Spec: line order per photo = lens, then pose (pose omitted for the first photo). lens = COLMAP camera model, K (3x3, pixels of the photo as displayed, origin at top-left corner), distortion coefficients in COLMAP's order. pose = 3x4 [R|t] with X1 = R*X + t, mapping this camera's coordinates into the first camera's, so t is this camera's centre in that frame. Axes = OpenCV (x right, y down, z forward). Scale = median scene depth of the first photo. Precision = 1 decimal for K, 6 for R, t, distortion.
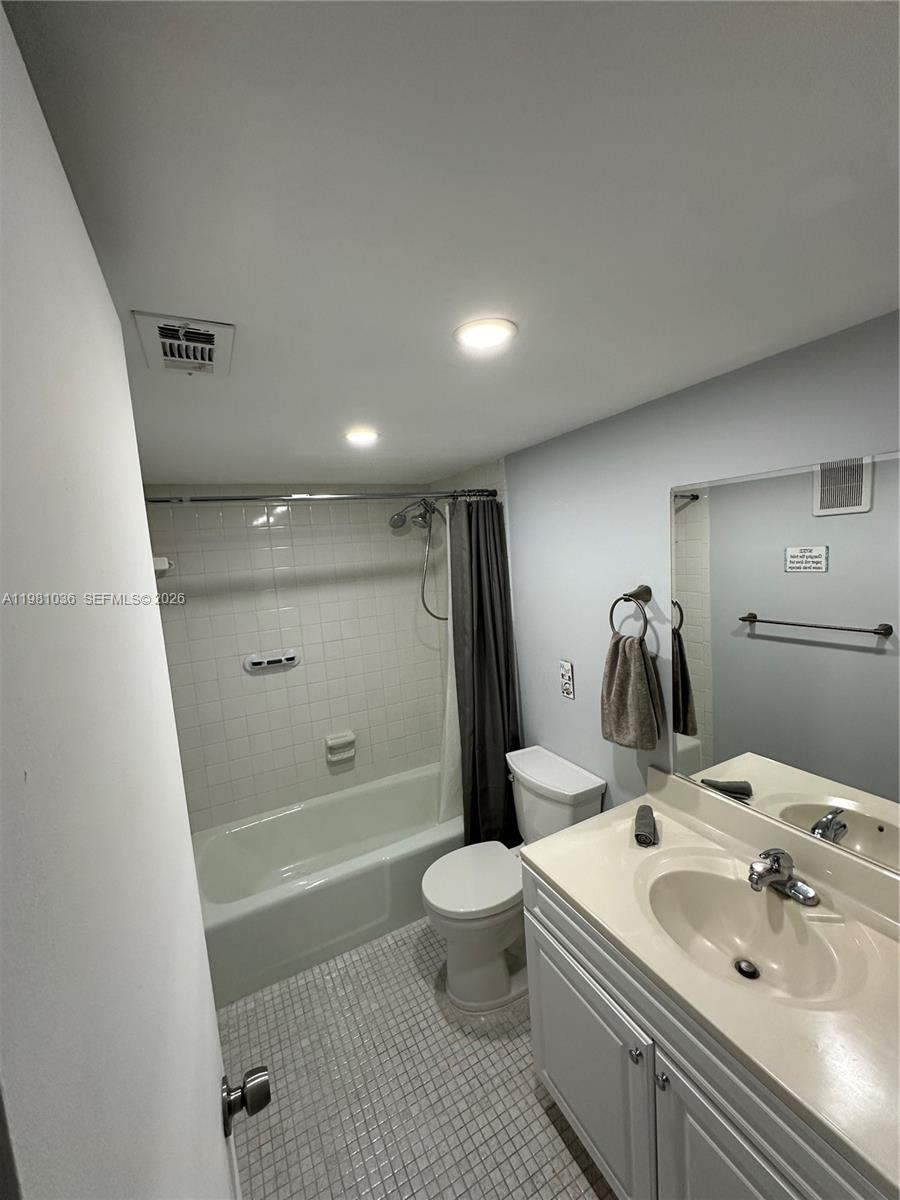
lens RADIAL K [[481.7, 0, 450.0], [0, 481.7, 600.0], [0, 0, 1]] dist [-0.000505, 0.000590]
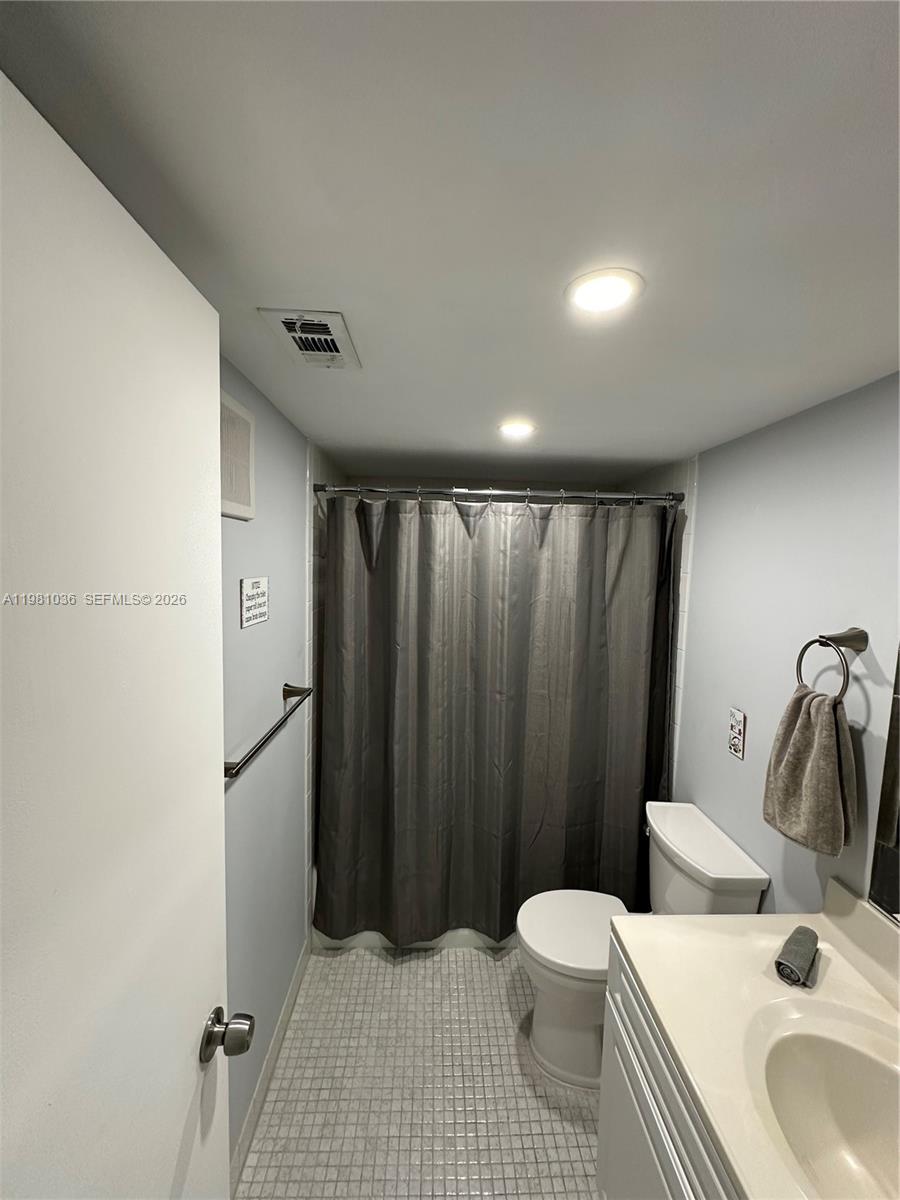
lens RADIAL K [[481.7, 0, 450.0], [0, 481.7, 600.0], [0, 0, 1]] dist [-0.000505, 0.000590]
pose [[0.898854, 0.131902, -0.417928, 0.152497], [-0.136773, 0.990431, 0.018428, -0.002305], [0.416359, 0.040597, 0.908293, 0.093117]]
